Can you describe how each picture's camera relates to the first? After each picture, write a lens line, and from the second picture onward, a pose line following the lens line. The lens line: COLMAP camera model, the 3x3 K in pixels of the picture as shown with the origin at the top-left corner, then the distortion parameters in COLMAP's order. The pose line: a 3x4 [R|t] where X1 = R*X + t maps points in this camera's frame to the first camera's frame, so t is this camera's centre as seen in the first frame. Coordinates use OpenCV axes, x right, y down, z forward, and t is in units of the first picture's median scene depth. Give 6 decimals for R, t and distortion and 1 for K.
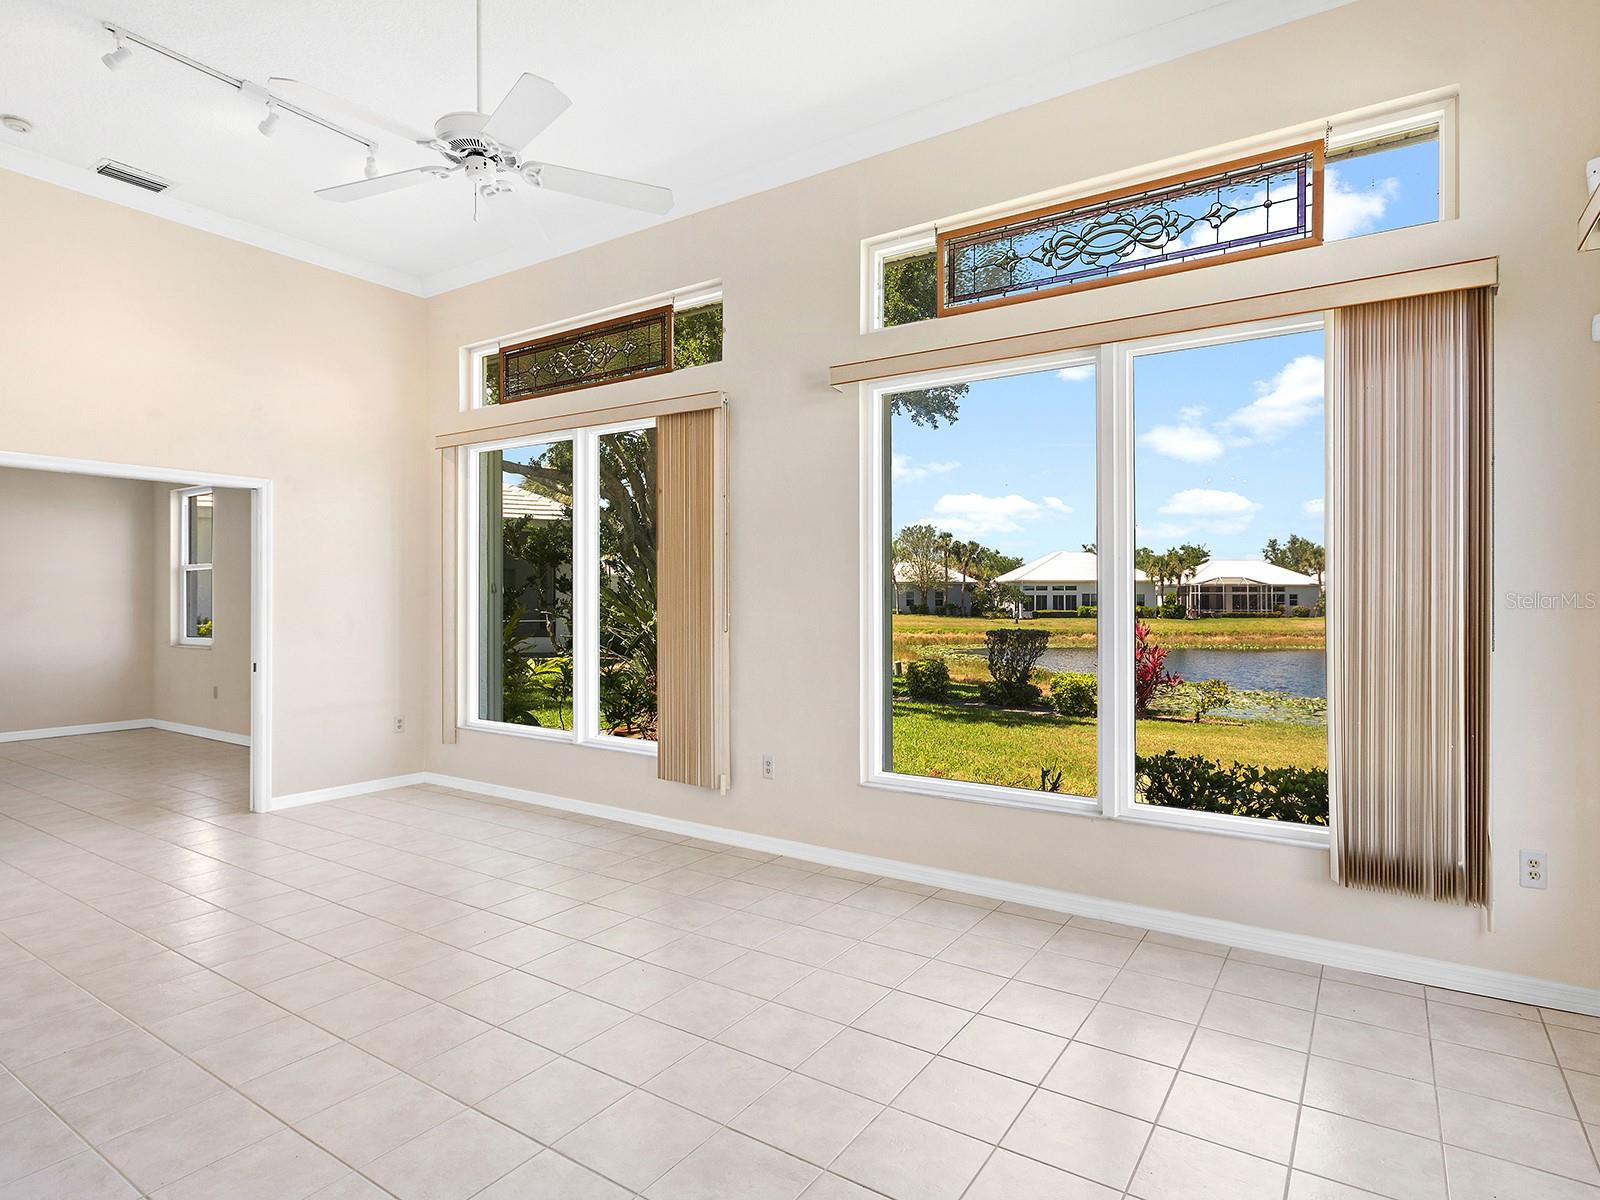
lens RADIAL K [[883.8, 0, 800.6], [0, 883.8, 598.2], [0, 0, 1]] dist [0.006657, -0.000034]
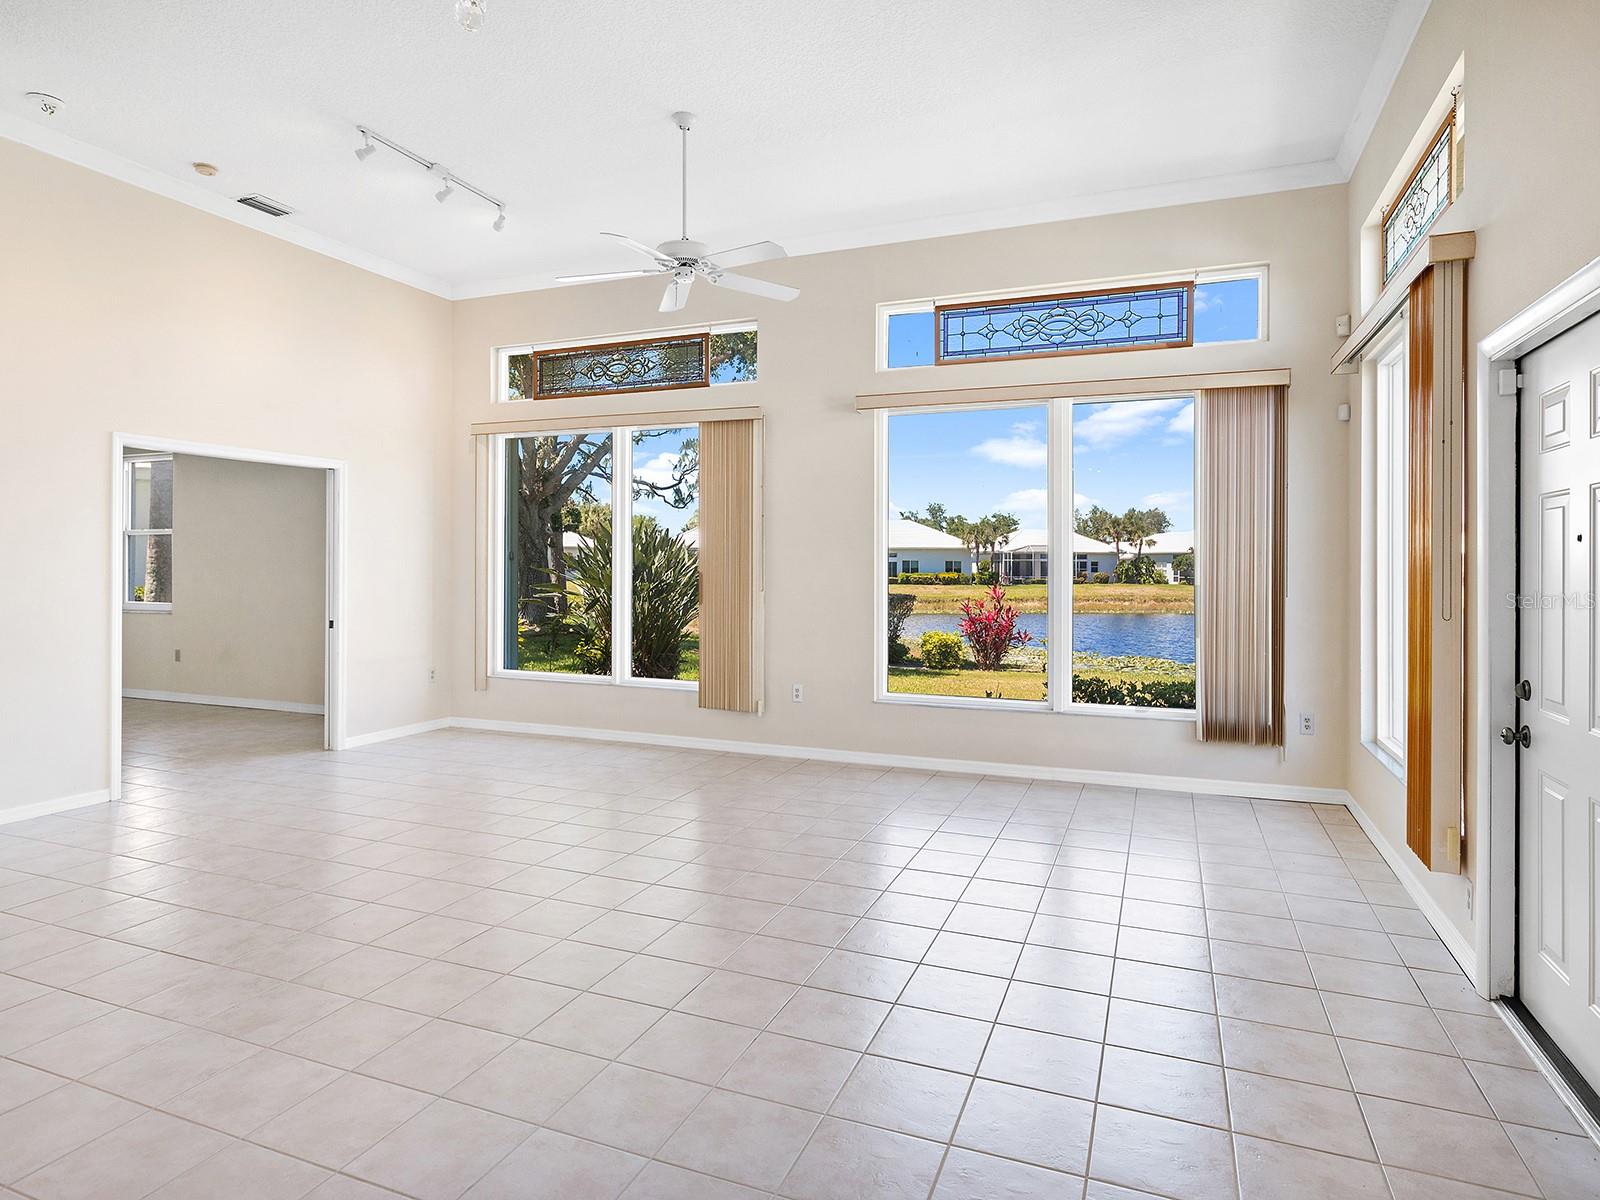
lens RADIAL K [[883.8, 0, 815.9], [0, 883.8, 567.5], [0, 0, 1]] dist [0.006657, -0.000034]
pose [[0.980089, 0.001491, 0.198552, -0.332625], [-0.002078, 0.999994, 0.002748, -0.000872], [-0.198547, -0.003106, 0.980087, -0.364991]]
